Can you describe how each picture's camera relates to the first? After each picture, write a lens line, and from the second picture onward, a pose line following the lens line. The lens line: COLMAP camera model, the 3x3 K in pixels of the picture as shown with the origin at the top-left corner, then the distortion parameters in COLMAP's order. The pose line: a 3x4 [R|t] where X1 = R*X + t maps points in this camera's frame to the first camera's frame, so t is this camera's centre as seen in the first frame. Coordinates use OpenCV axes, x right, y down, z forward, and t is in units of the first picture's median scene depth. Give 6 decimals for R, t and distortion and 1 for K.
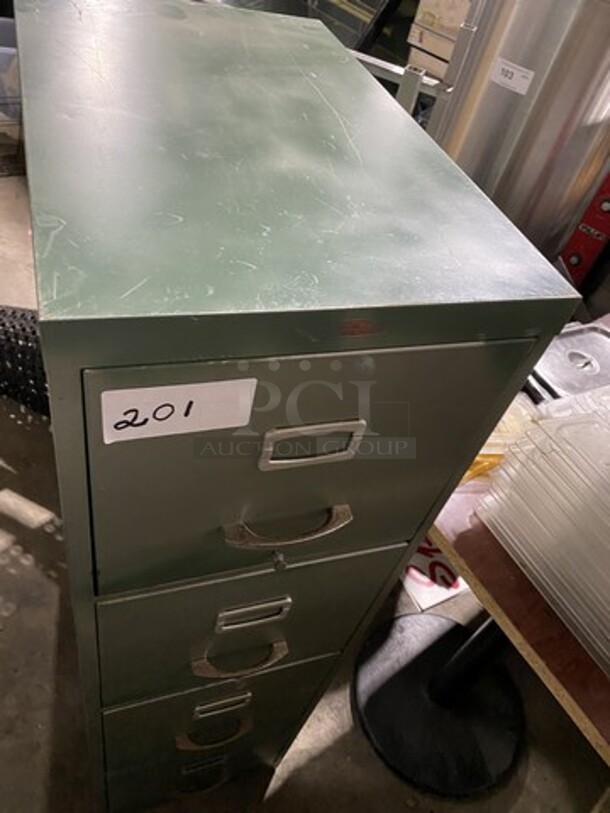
lens RADIAL K [[618.3, 0, 293.3], [0, 618.3, 406.1], [0, 0, 1]] dist [0.001705, 0.000755]
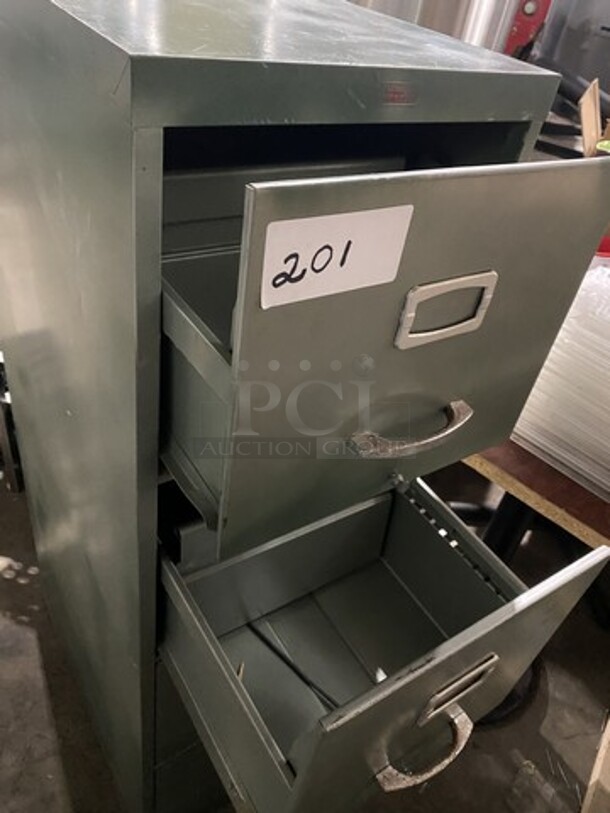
lens RADIAL K [[620.2, 0, 306.9], [0, 620.2, 401.3], [0, 0, 1]] dist [-0.004251, -0.001905]
pose [[0.962772, -0.198696, 0.183275, -0.103756], [0.215100, 0.973765, -0.074259, 0.130957], [-0.163712, 0.110917, 0.980253, 0.008949]]
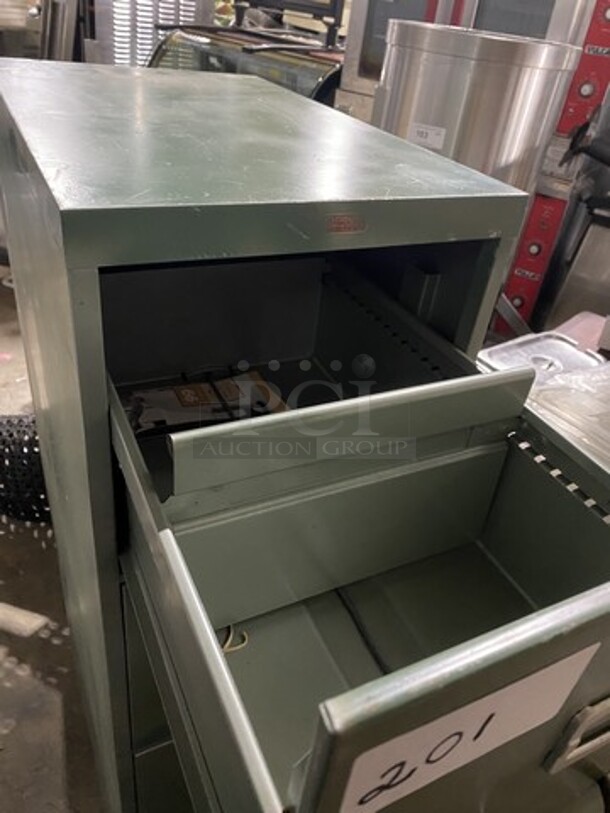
lens RADIAL K [[620.2, 0, 306.9], [0, 620.2, 401.3], [0, 0, 1]] dist [-0.004251, -0.001905]
pose [[0.985503, -0.150219, 0.078858, -0.027598], [0.162619, 0.968878, -0.186630, 0.113054], [-0.048368, 0.196749, 0.979260, -0.007247]]
